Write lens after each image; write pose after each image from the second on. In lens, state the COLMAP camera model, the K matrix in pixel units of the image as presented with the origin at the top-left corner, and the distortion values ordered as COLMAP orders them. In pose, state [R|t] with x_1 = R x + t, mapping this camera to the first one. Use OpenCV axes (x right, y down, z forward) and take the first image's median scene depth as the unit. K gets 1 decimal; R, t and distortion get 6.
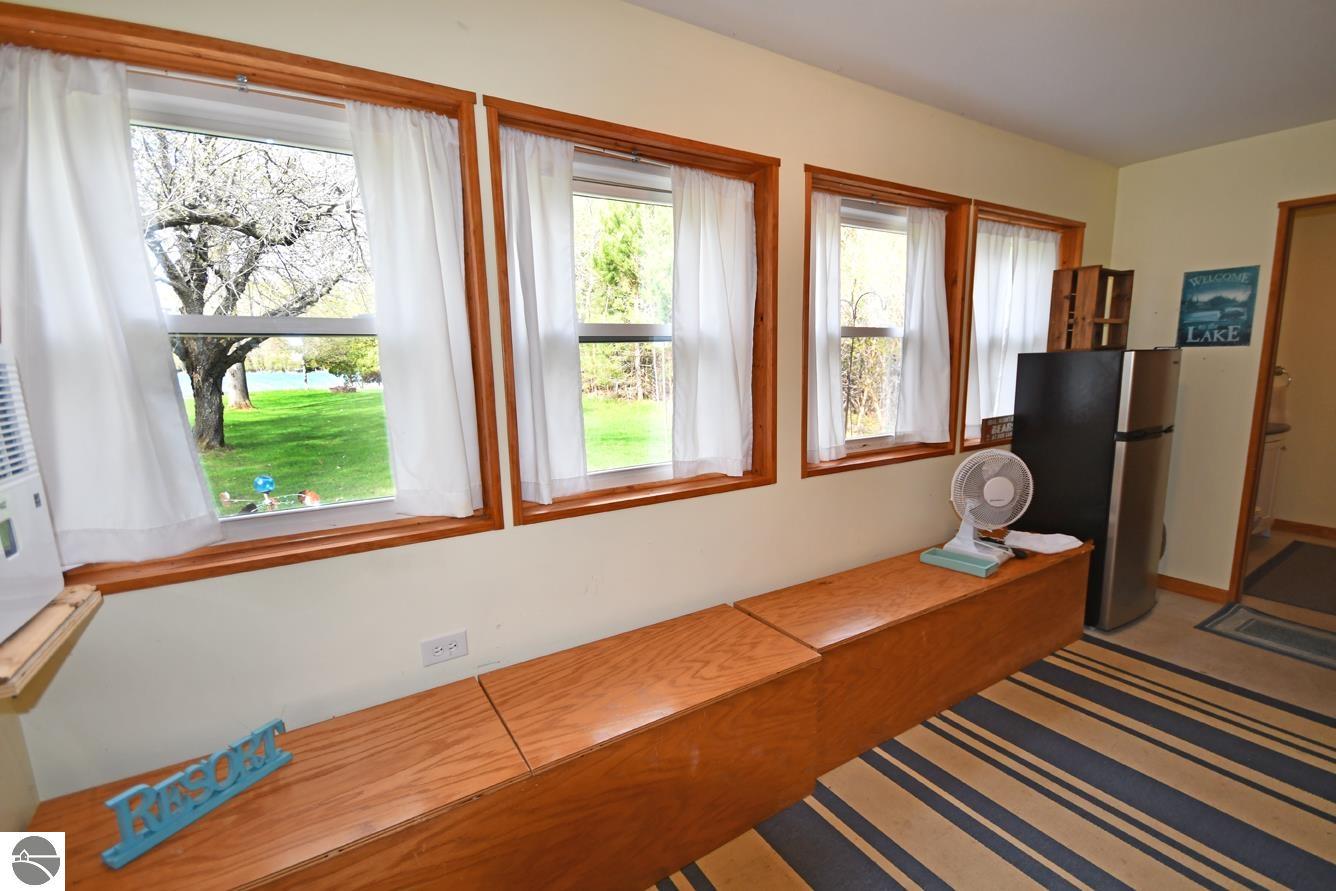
lens RADIAL K [[580.0, 0, 668.0], [0, 580.0, 445.5], [0, 0, 1]] dist [0.010753, -0.010689]
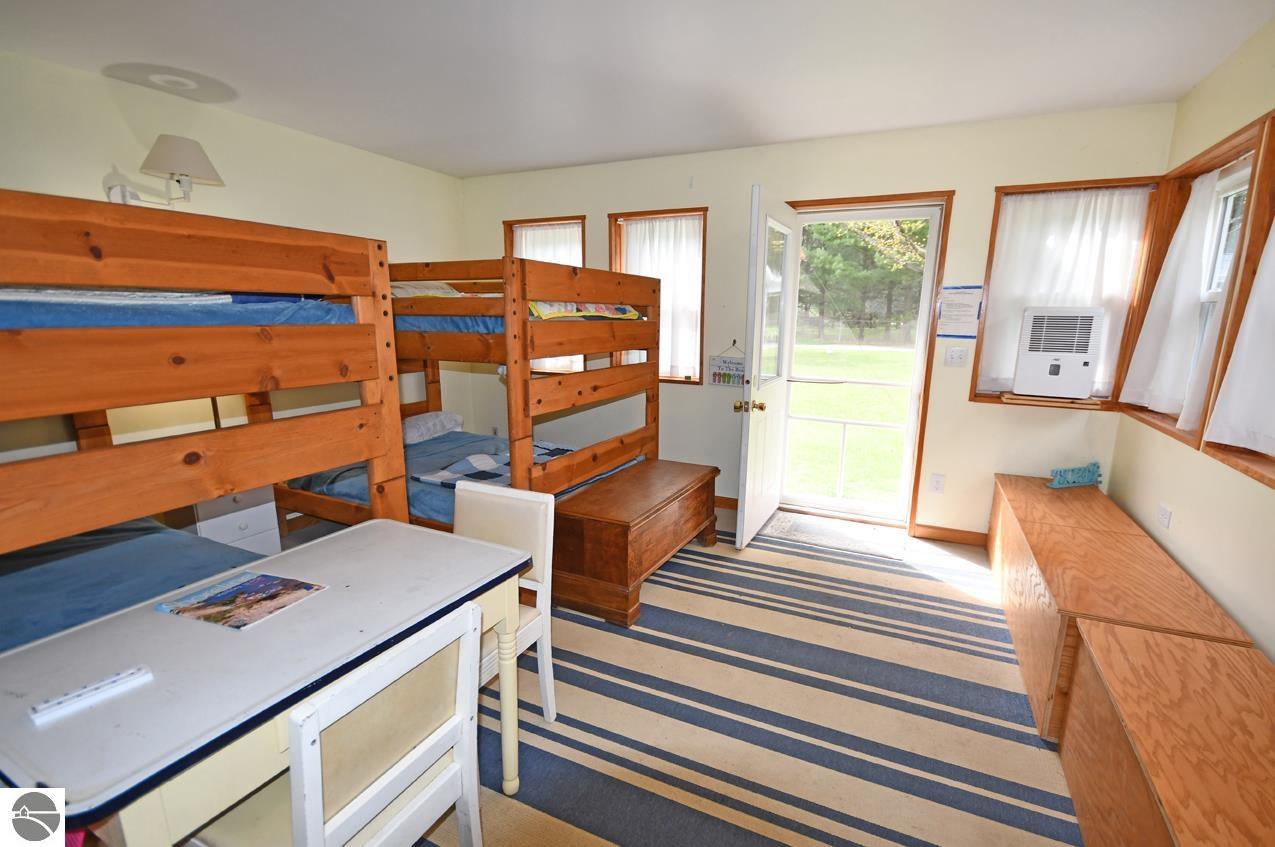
lens RADIAL K [[553.5, 0, 637.5], [0, 553.5, 423.5], [0, 0, 1]] dist [0.010753, -0.010689]
pose [[-0.828937, 0.133935, -0.543070, 1.391237], [-0.072348, 0.937079, 0.341539, -0.220625], [0.554644, 0.322404, -0.767089, 1.281024]]
